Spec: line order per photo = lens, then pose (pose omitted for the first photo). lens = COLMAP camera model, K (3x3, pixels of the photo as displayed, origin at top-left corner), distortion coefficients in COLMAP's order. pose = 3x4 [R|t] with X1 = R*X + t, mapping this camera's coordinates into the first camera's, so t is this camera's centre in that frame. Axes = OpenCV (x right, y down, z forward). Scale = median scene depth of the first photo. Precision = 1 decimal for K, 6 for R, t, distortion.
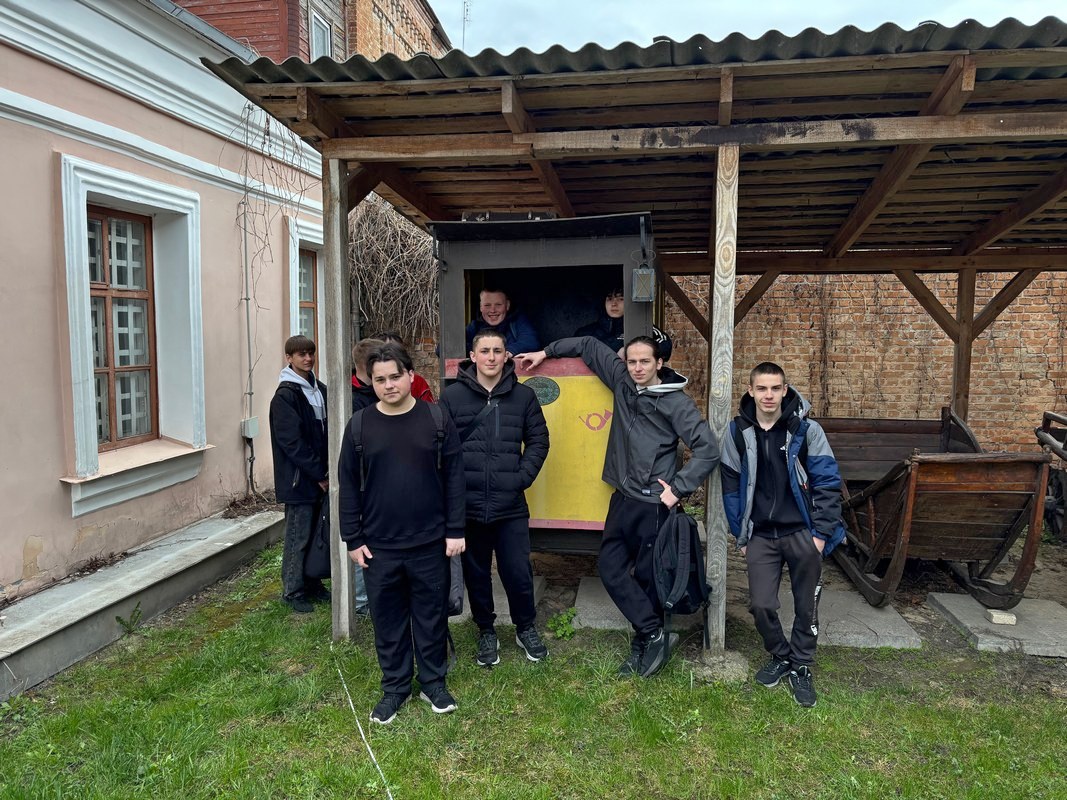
lens RADIAL K [[804.7, 0, 533.3], [0, 804.7, 405.0], [0, 0, 1]] dist [-0.002673, -0.011771]
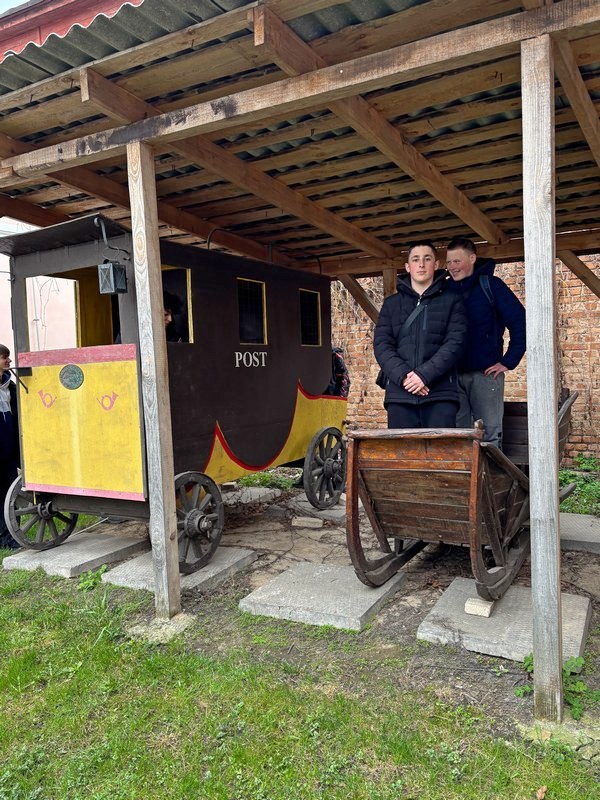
lens RADIAL K [[651.9, 0, 300.1], [0, 651.9, 399.8], [0, 0, 1]] dist [0.004860, 0.013288]
pose [[0.941685, -0.016179, -0.336107, 0.731311], [0.011473, 0.999806, -0.015984, 0.039201], [0.336300, 0.011196, 0.941688, 0.247932]]
